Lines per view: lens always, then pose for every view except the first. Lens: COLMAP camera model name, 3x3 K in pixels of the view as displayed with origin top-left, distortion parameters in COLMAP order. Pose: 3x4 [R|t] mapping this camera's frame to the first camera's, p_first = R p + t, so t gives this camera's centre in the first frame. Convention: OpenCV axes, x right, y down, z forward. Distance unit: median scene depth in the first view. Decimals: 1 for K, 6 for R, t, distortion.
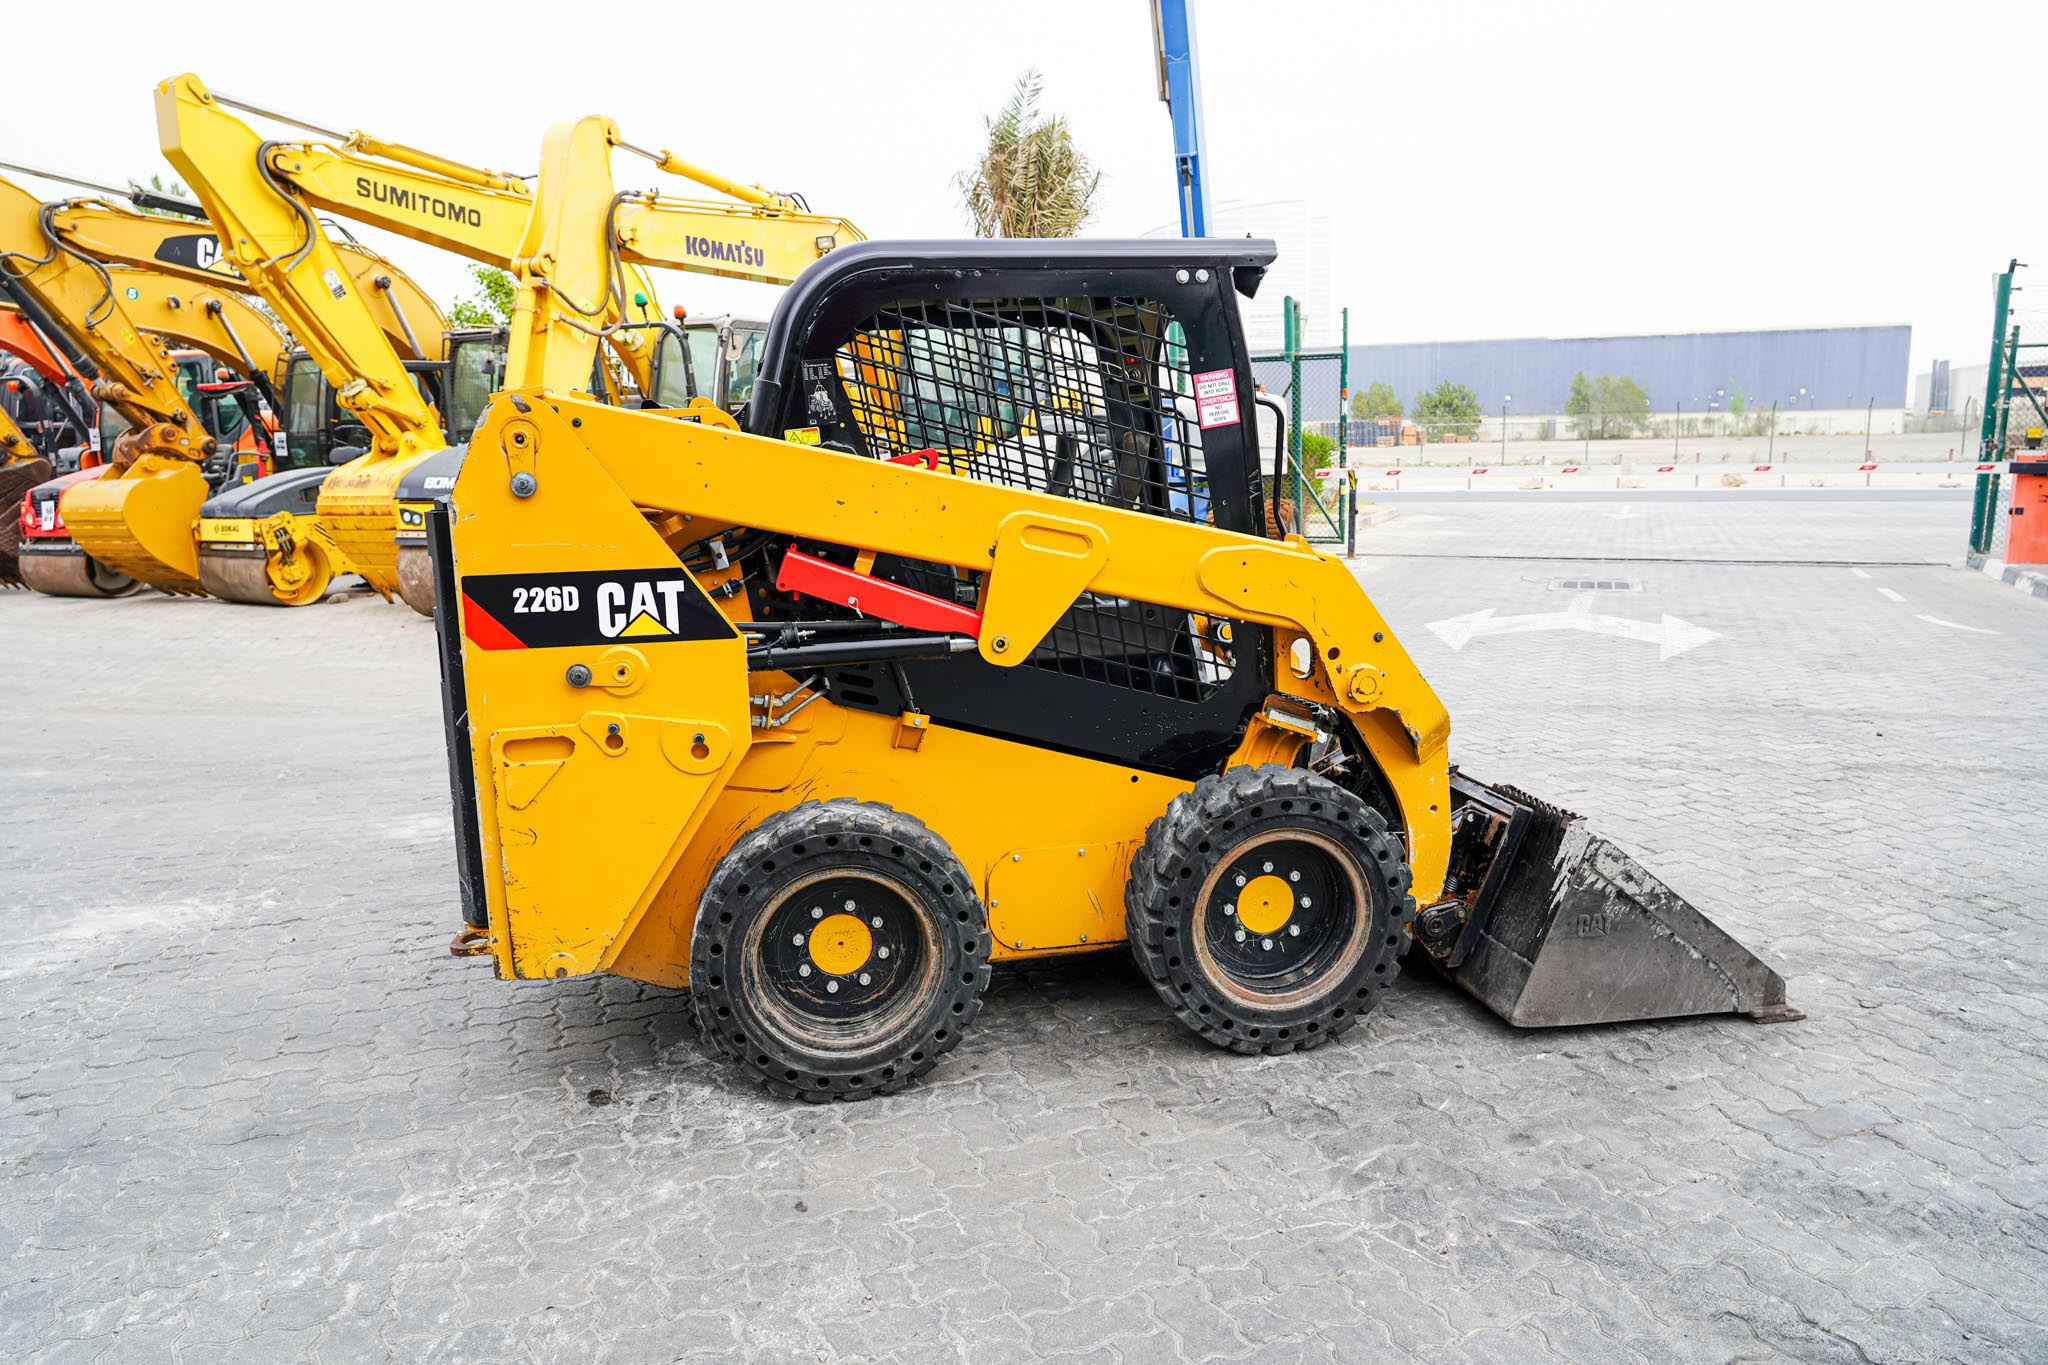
lens RADIAL K [[1386.4, 0, 1024.9], [0, 1386.4, 670.2], [0, 0, 1]] dist [-0.032420, 0.016263]
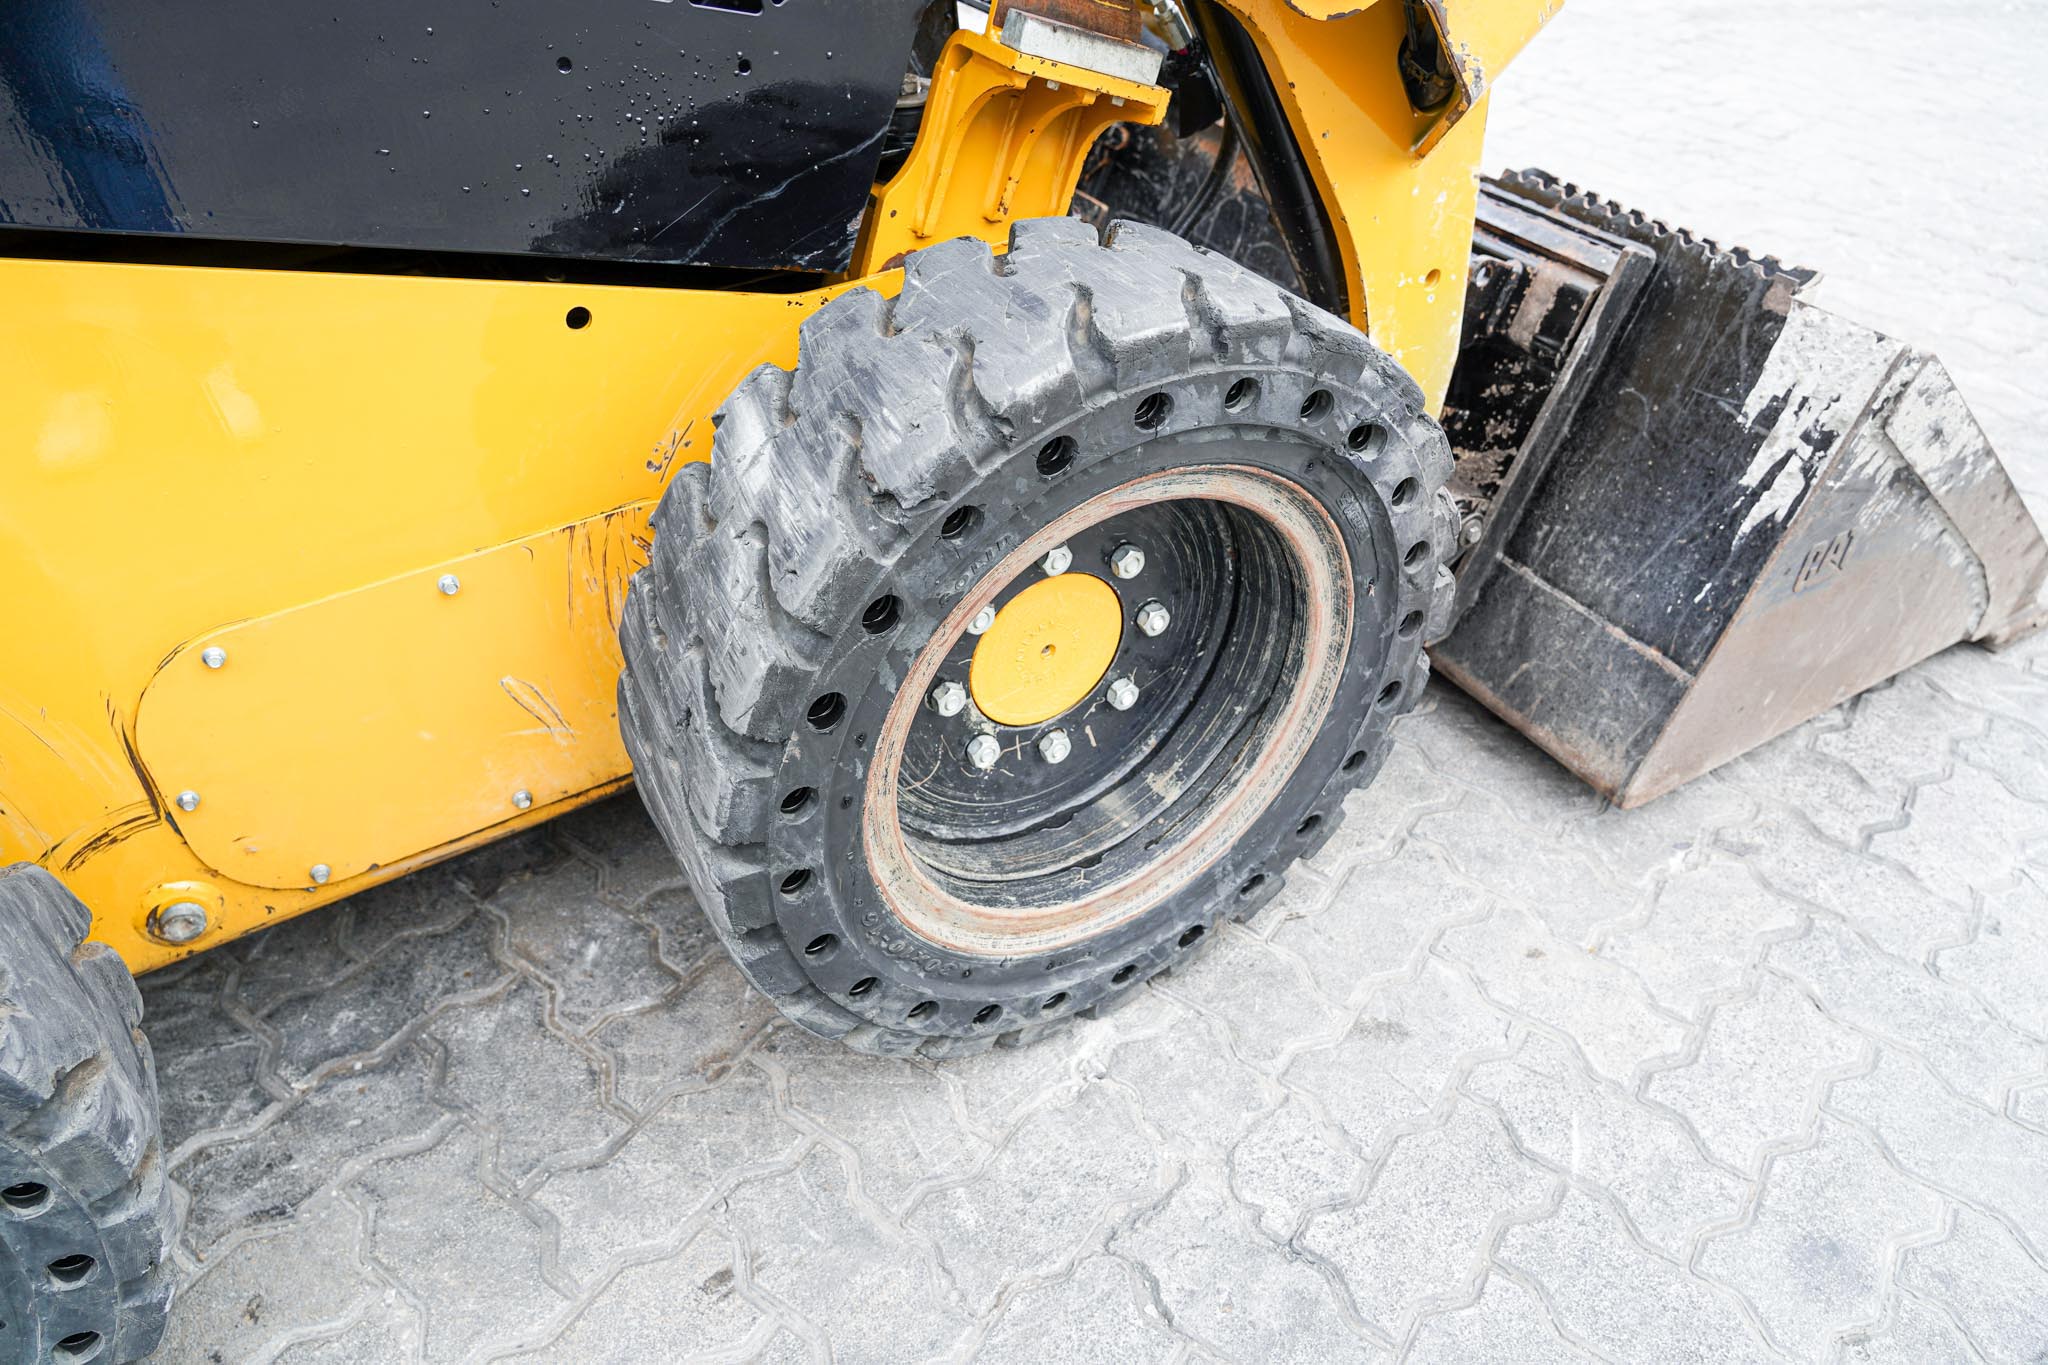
lens RADIAL K [[1386.4, 0, 1039.3], [0, 1386.4, 675.7], [0, 0, 1]] dist [-0.032420, 0.016263]
pose [[0.937986, -0.206199, 0.278682, 0.080450], [0.044950, 0.869432, 0.492004, 0.007237], [-0.343746, -0.448966, 0.824784, 0.760001]]
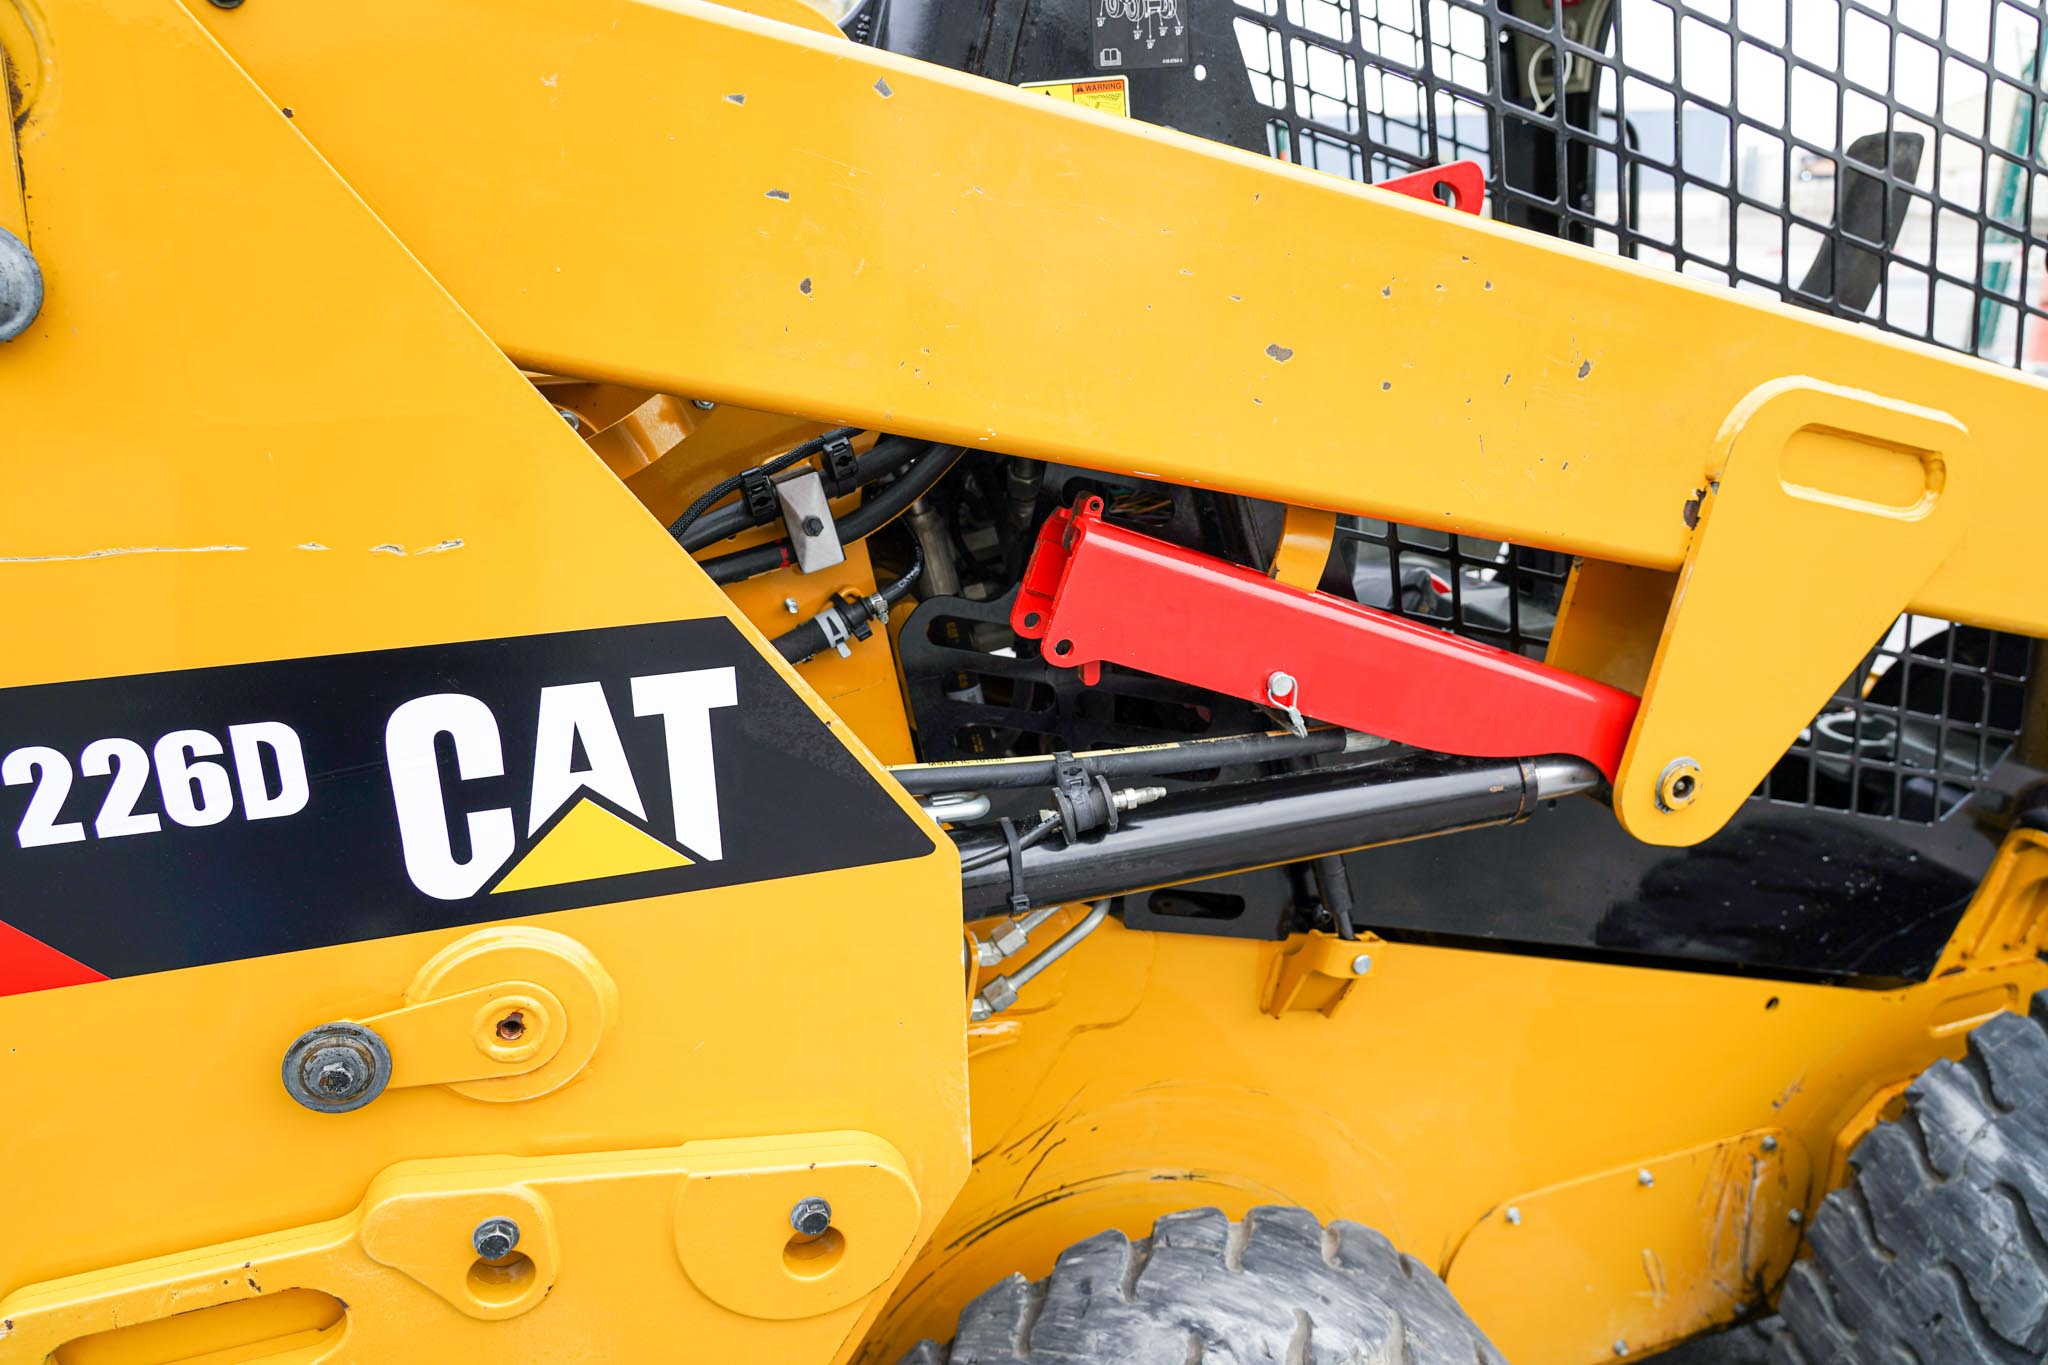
lens RADIAL K [[1386.4, 0, 1045.3], [0, 1386.4, 661.7], [0, 0, 1]] dist [-0.032420, 0.016263]
pose [[0.990904, -0.030031, 0.131179, -0.208614], [0.010317, 0.988866, 0.148449, -0.096499], [-0.134177, -0.145745, 0.980181, 0.692299]]
